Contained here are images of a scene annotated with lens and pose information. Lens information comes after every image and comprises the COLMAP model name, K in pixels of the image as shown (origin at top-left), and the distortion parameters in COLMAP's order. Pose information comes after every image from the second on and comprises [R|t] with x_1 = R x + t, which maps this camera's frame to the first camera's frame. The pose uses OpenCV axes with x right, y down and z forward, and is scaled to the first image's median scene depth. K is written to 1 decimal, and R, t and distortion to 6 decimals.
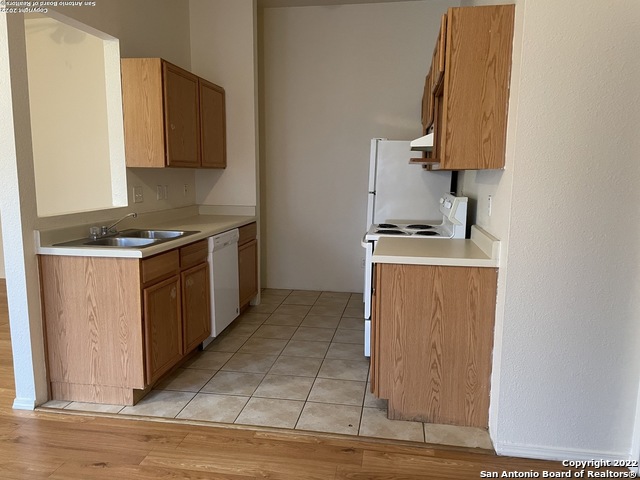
lens RADIAL K [[478.3, 0, 318.7], [0, 478.3, 241.6], [0, 0, 1]] dist [0.122420, -0.155266]
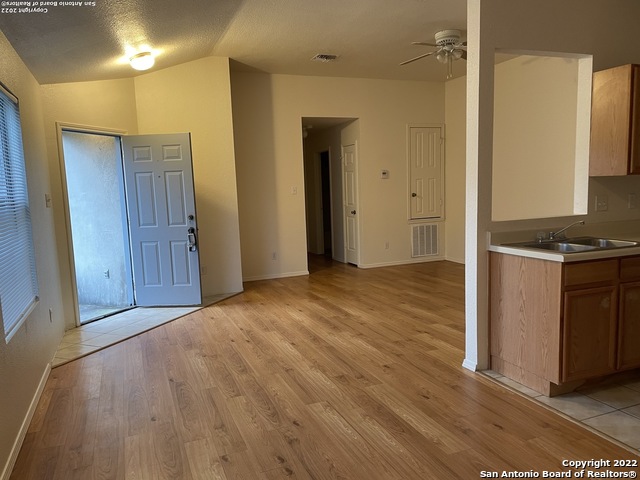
lens RADIAL K [[478.3, 0, 318.7], [0, 478.3, 241.6], [0, 0, 1]] dist [0.122420, -0.155266]
pose [[0.519589, 0.072450, -0.851339, 0.256237], [-0.086367, 0.995748, 0.032028, 0.000445], [0.850040, 0.056886, 0.523637, -0.027497]]
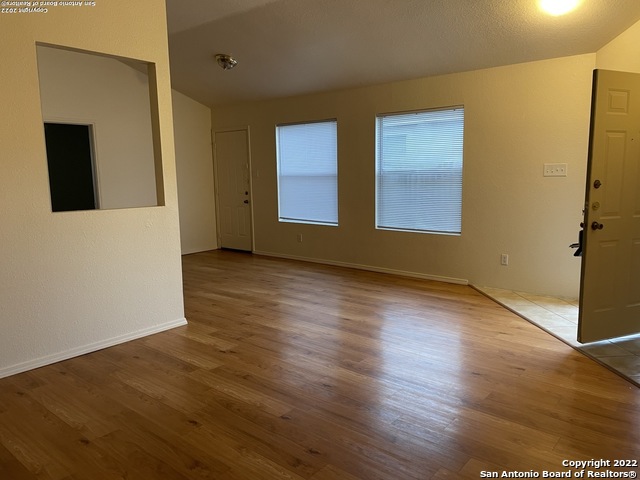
lens RADIAL K [[478.3, 0, 318.7], [0, 478.3, 241.6], [0, 0, 1]] dist [0.122420, -0.155266]
pose [[-0.858532, -0.065030, 0.508619, -1.774486], [0.085746, 0.959750, 0.267446, -0.300375], [-0.505539, 0.273223, -0.818400, 1.997249]]
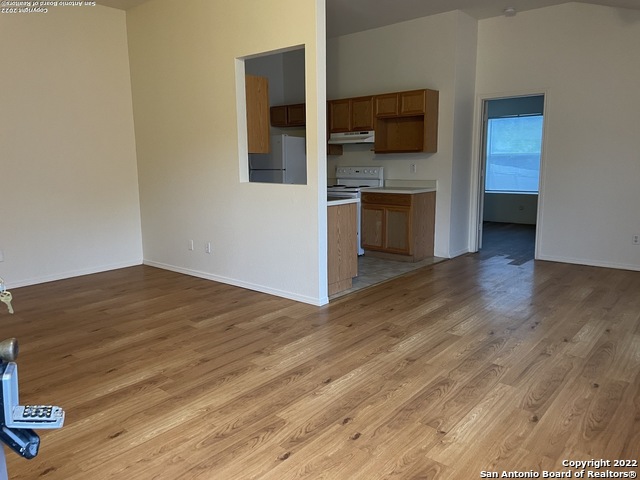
lens RADIAL K [[478.3, 0, 318.7], [0, 478.3, 241.6], [0, 0, 1]] dist [0.122420, -0.155266]
pose [[0.512041, -0.156431, 0.844596, -1.893080], [0.138835, 0.985420, 0.098344, -0.016318], [-0.847667, 0.066904, 0.526294, 0.178375]]
